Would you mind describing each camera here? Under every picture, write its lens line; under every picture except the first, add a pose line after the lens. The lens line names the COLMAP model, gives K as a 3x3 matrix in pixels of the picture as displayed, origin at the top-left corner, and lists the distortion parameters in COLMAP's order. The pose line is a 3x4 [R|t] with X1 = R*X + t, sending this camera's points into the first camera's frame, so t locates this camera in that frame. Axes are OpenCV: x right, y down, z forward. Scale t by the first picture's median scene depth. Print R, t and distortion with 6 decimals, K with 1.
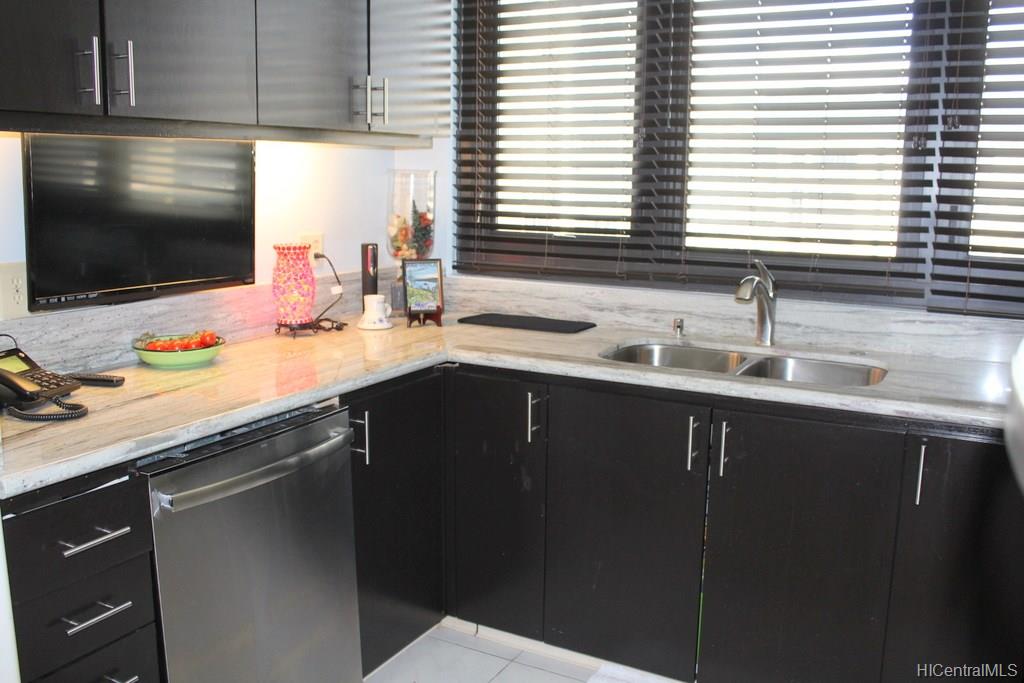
lens RADIAL K [[941.9, 0, 516.6], [0, 941.9, 306.5], [0, 0, 1]] dist [-0.000770, 0.000000]
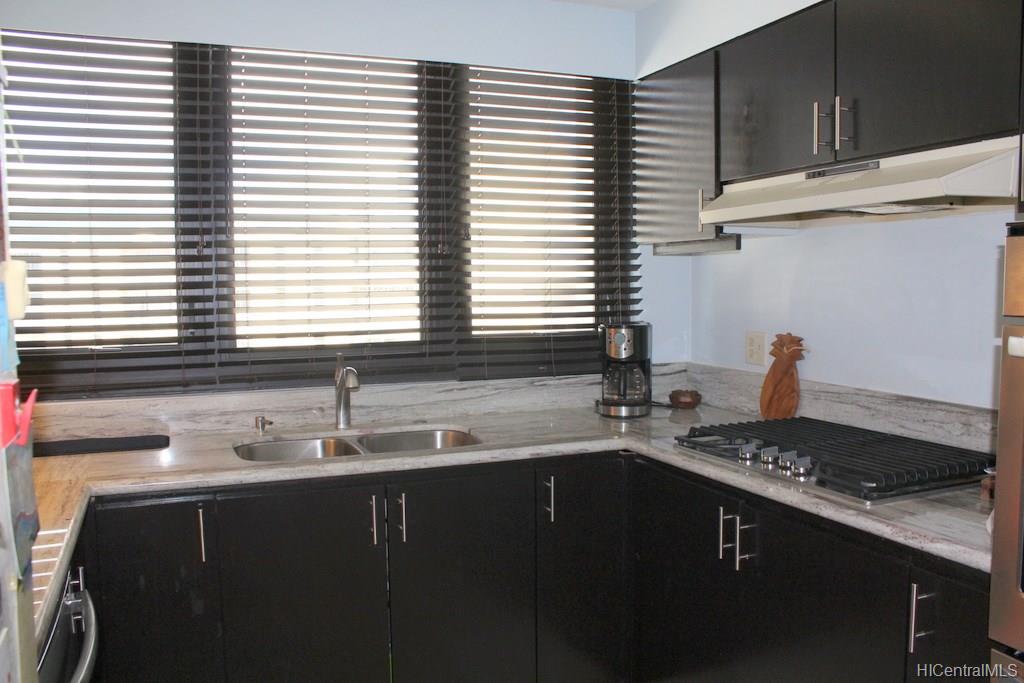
lens RADIAL K [[855.0, 0, 512.0], [0, 855.0, 342.2], [0, 0, 1]] dist [-0.123443, 0.062244]
pose [[0.650031, -0.079434, 0.755745, -0.346430], [0.126625, 0.991940, -0.004653, -0.028920], [-0.749284, 0.098721, 0.654850, 0.165233]]
